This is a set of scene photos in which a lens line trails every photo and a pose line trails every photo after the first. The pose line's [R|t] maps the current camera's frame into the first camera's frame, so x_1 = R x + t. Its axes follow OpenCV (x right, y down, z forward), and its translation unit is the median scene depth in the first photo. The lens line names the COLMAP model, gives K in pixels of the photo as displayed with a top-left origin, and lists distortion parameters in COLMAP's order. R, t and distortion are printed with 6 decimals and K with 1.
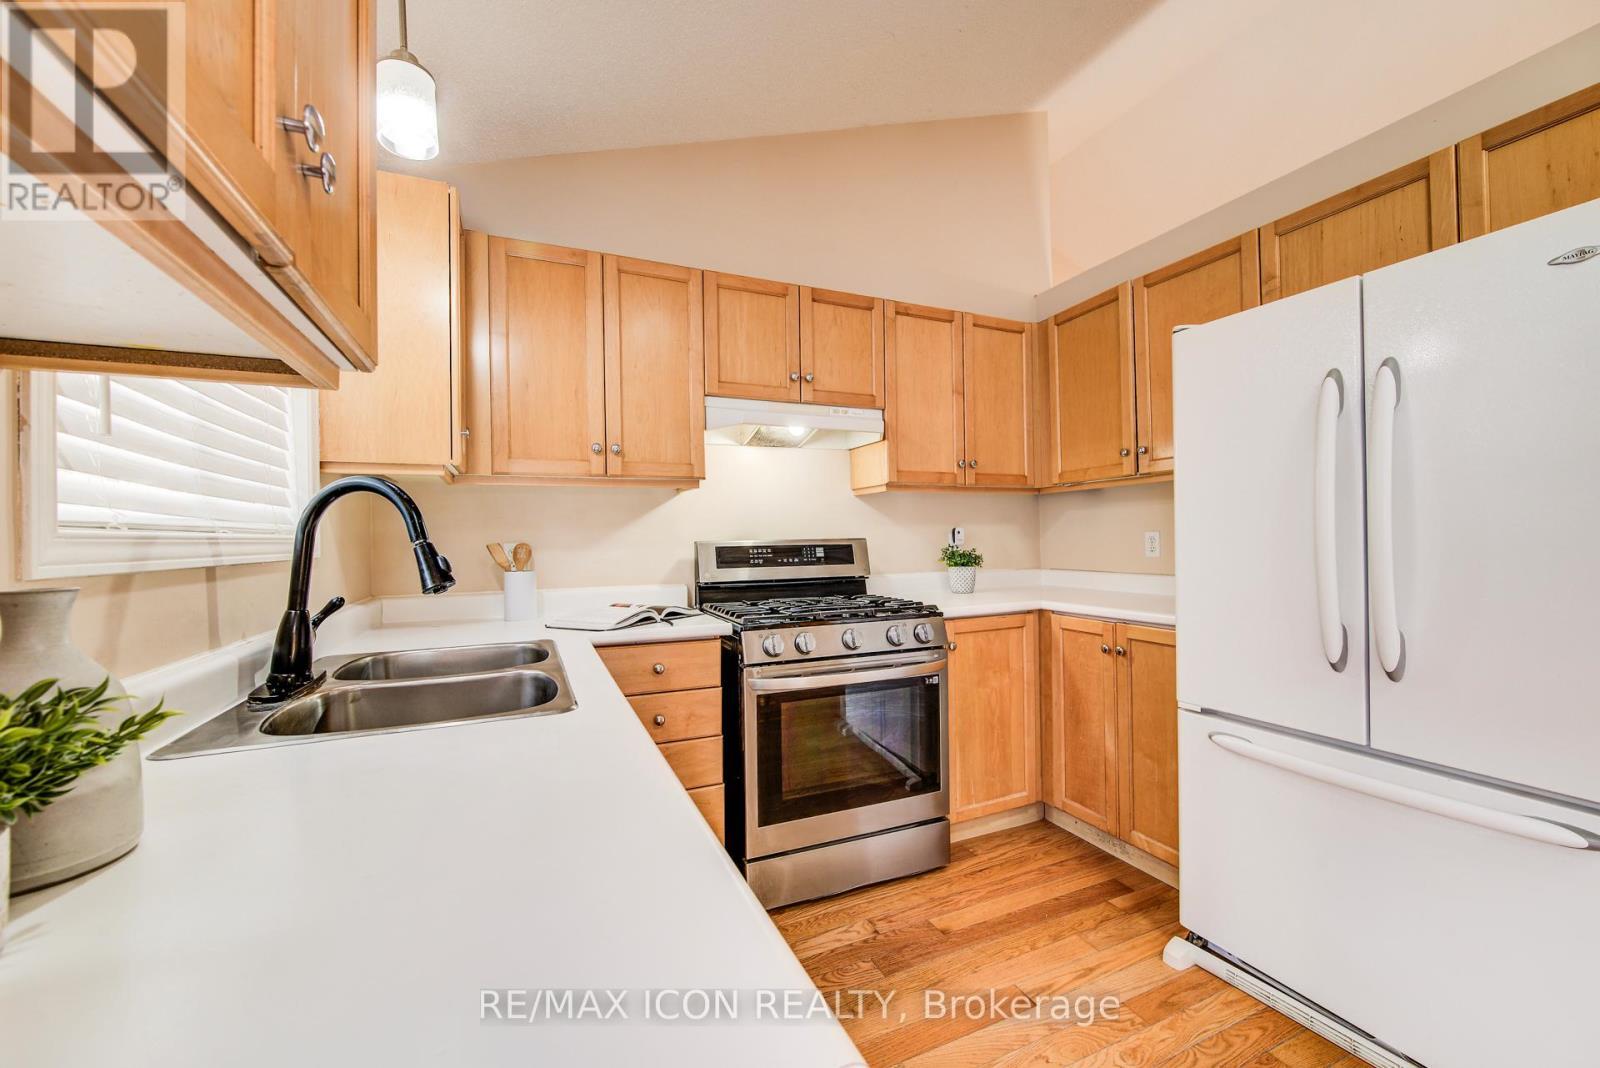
lens RADIAL K [[623.5, 0, 802.7], [0, 623.5, 536.4], [0, 0, 1]] dist [-0.002294, -0.000297]
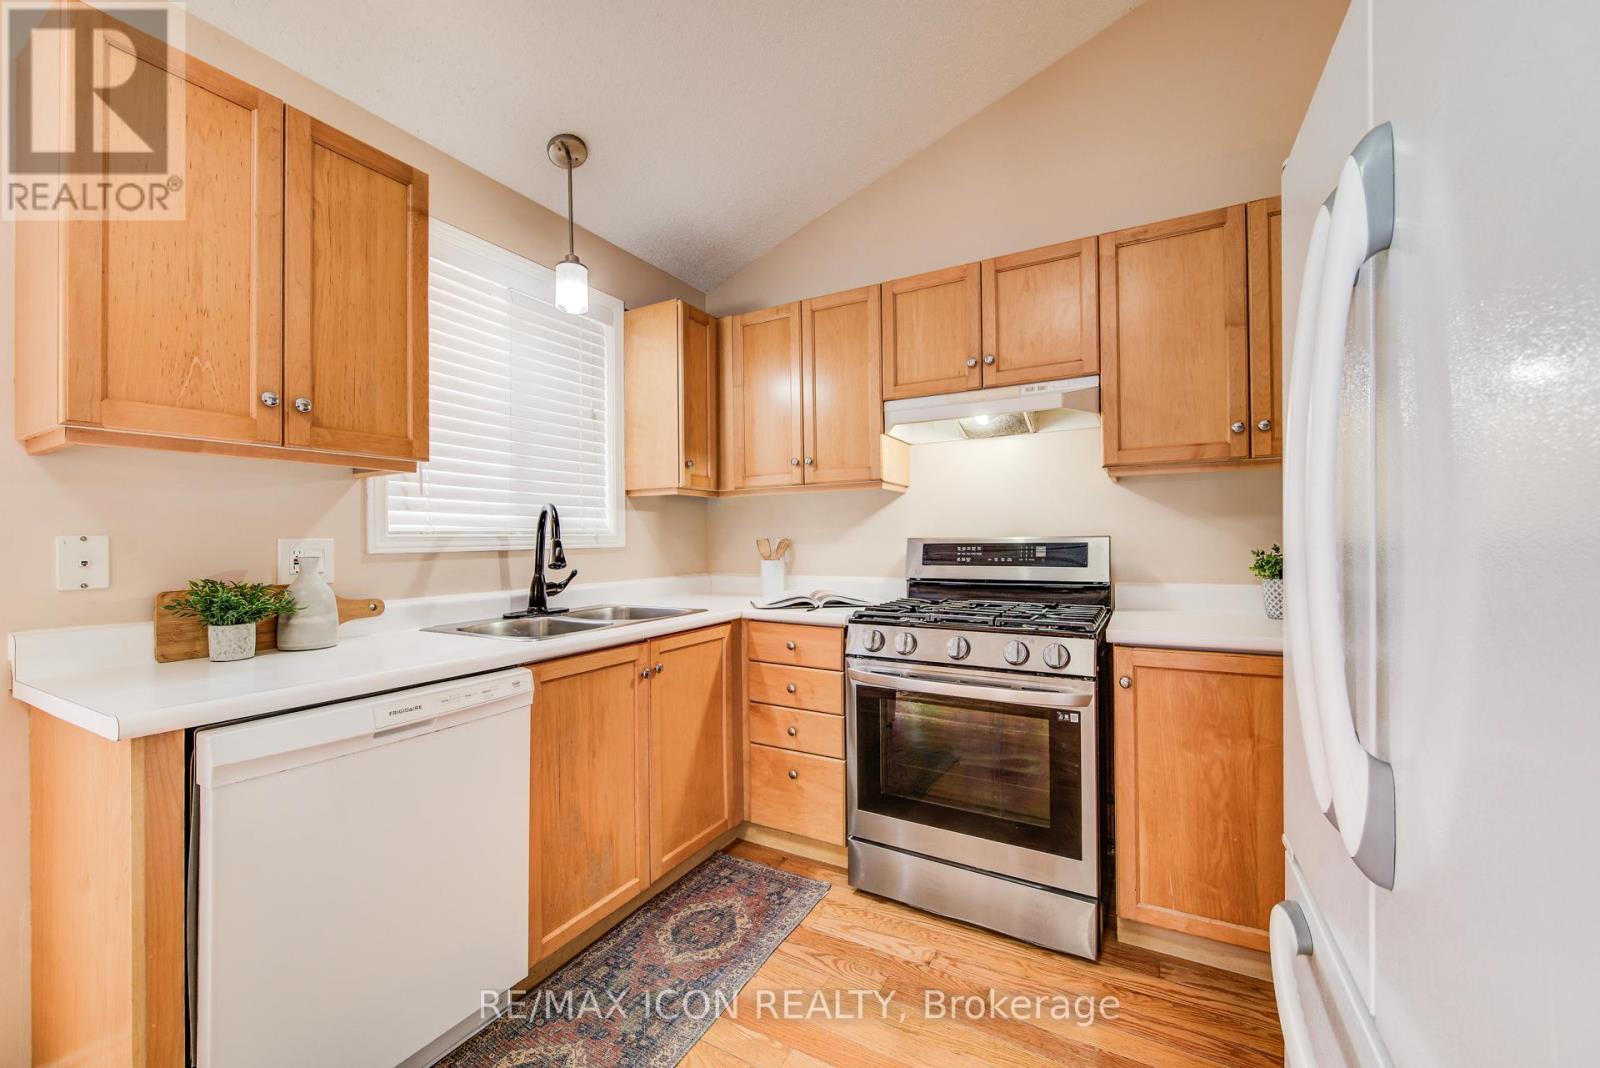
lens RADIAL K [[623.5, 0, 805.2], [0, 623.5, 535.6], [0, 0, 1]] dist [-0.002294, -0.000297]
pose [[0.607414, 0.006050, -0.794362, 0.595213], [0.004306, 0.999931, 0.010909, -0.009180], [0.794373, -0.010047, 0.607347, 0.240796]]
